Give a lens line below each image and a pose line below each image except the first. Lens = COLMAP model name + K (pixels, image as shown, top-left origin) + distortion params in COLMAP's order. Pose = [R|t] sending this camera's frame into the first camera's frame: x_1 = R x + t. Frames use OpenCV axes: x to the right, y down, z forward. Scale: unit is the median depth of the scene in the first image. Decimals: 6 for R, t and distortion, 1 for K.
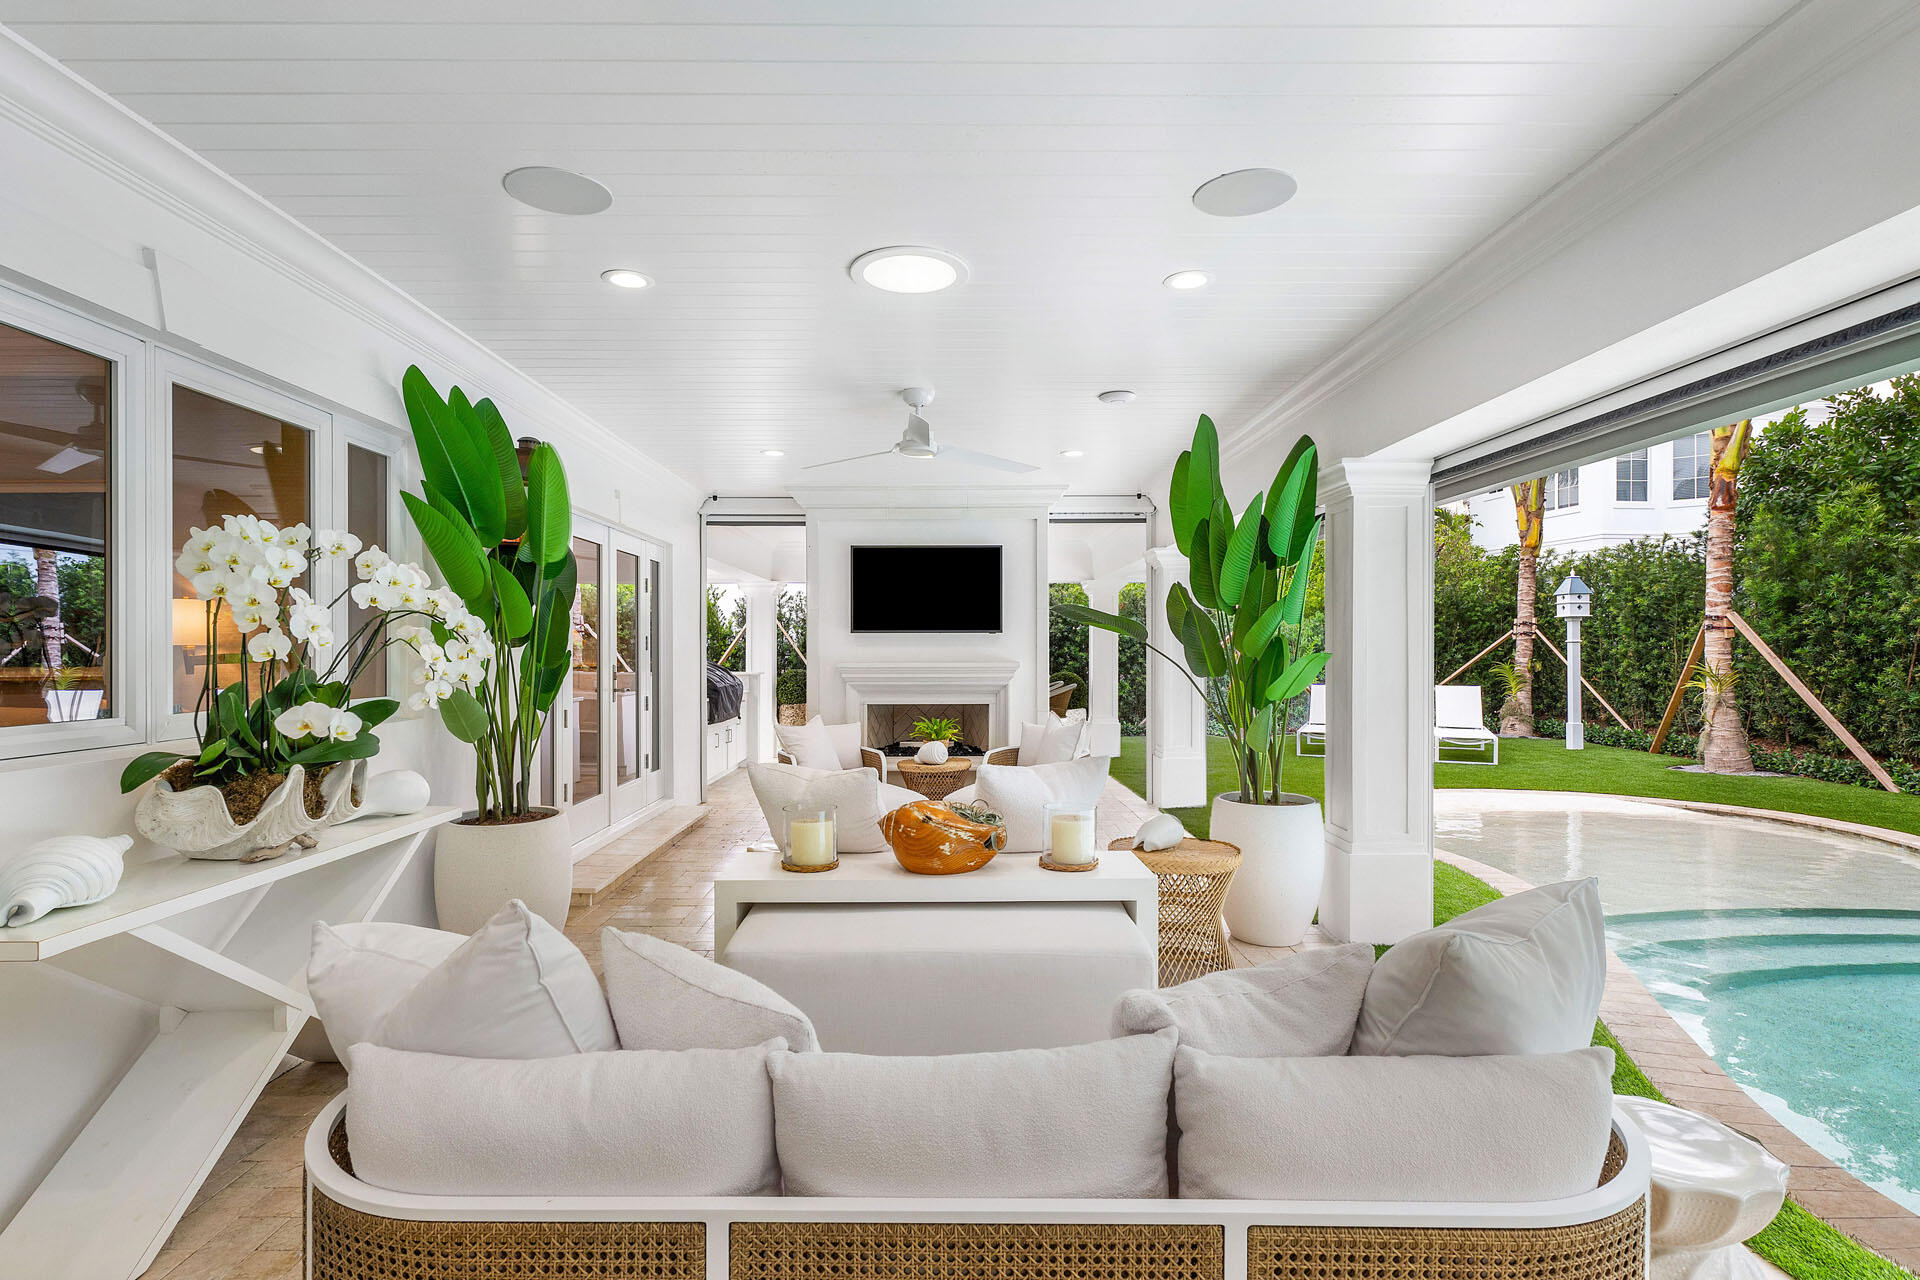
lens RADIAL K [[955.2, 0, 950.0], [0, 955.2, 646.3], [0, 0, 1]] dist [0.003670, -0.000522]
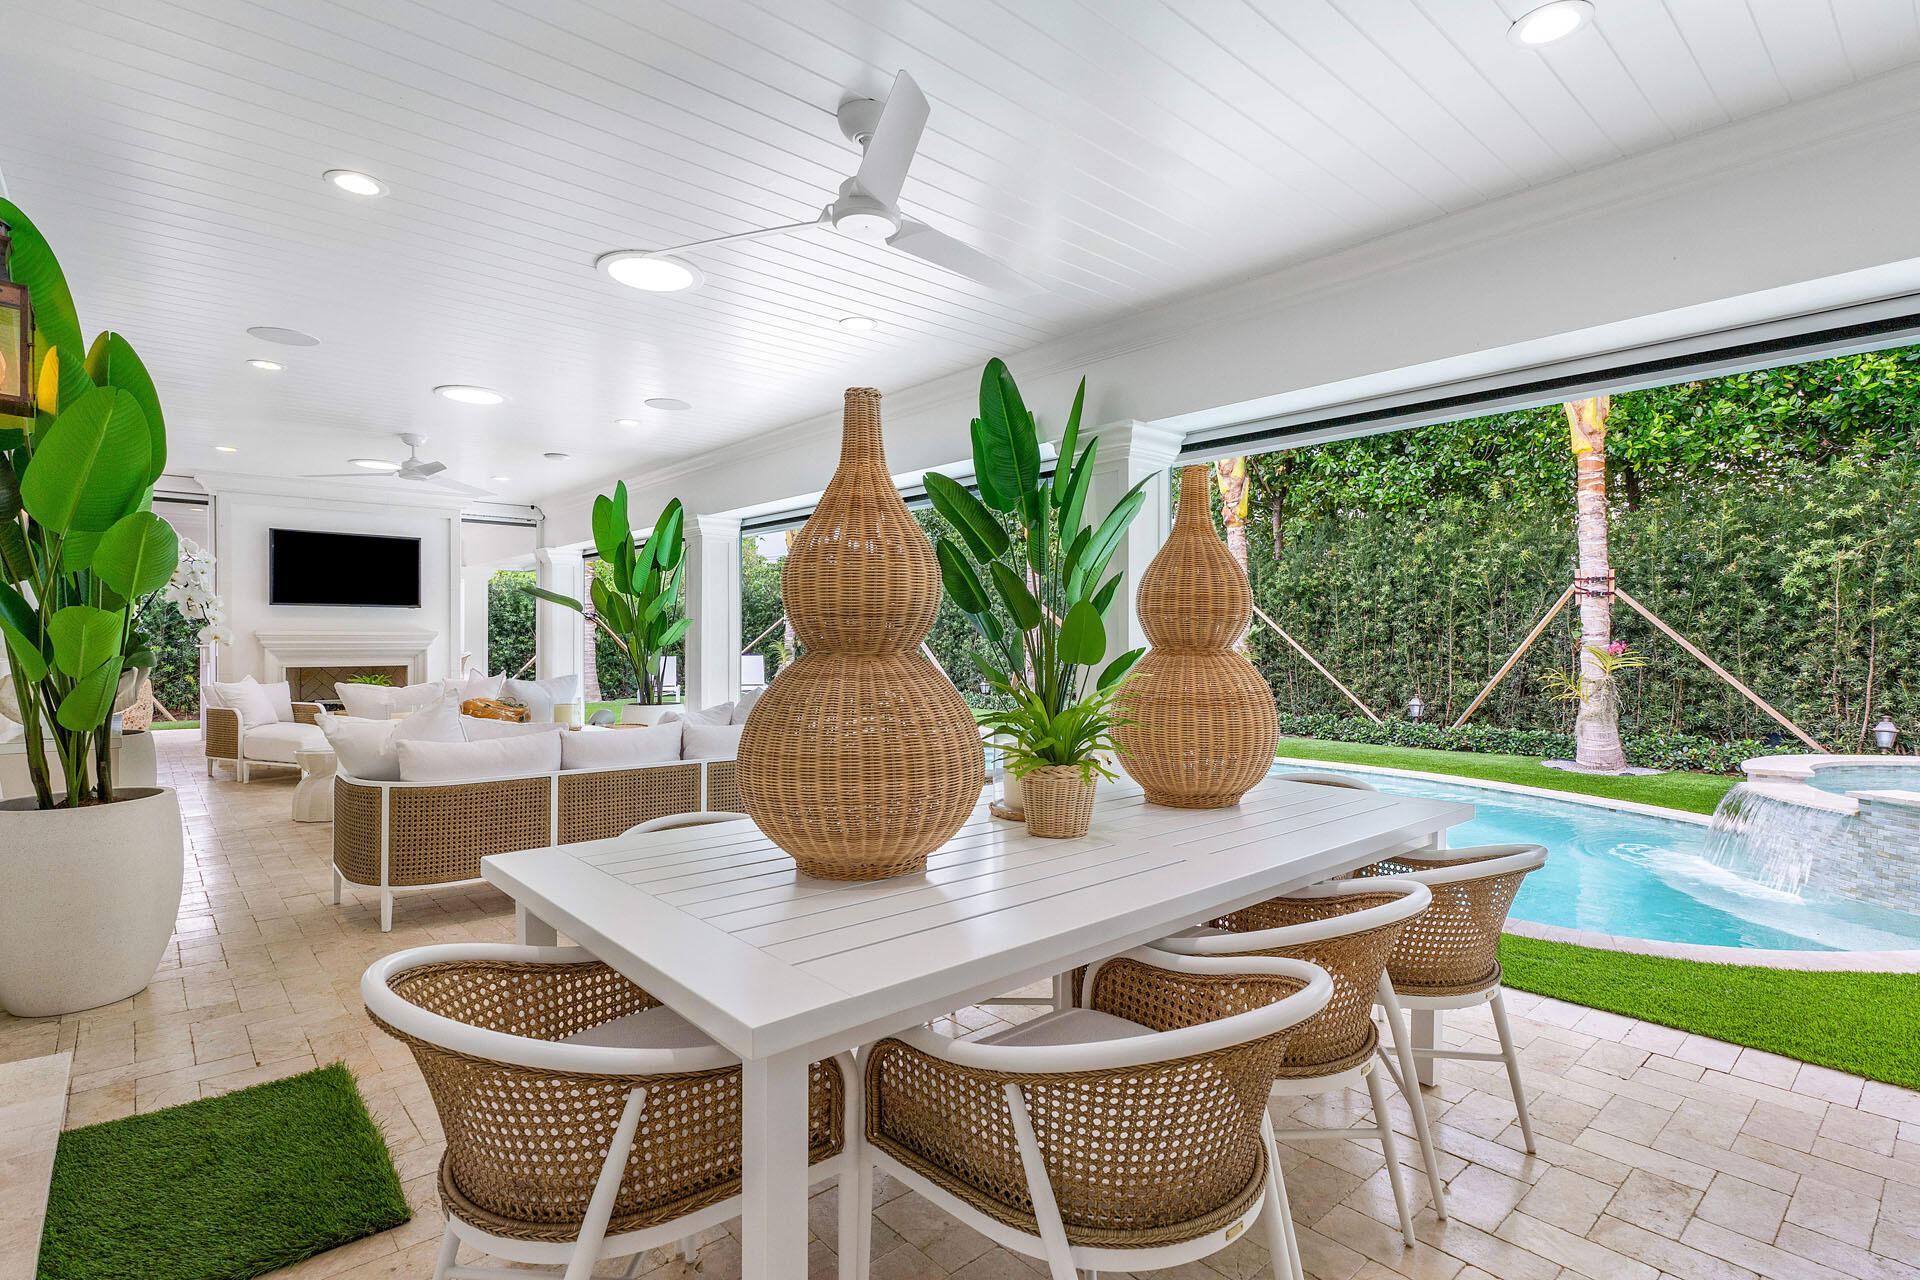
lens RADIAL K [[955.2, 0, 967.0], [0, 955.2, 650.4], [0, 0, 1]] dist [0.003670, -0.000522]
pose [[0.753523, -0.004242, 0.657408, -0.176149], [-0.005048, 0.999912, 0.012238, 0.017197], [-0.657402, -0.012541, 0.753435, -0.315232]]
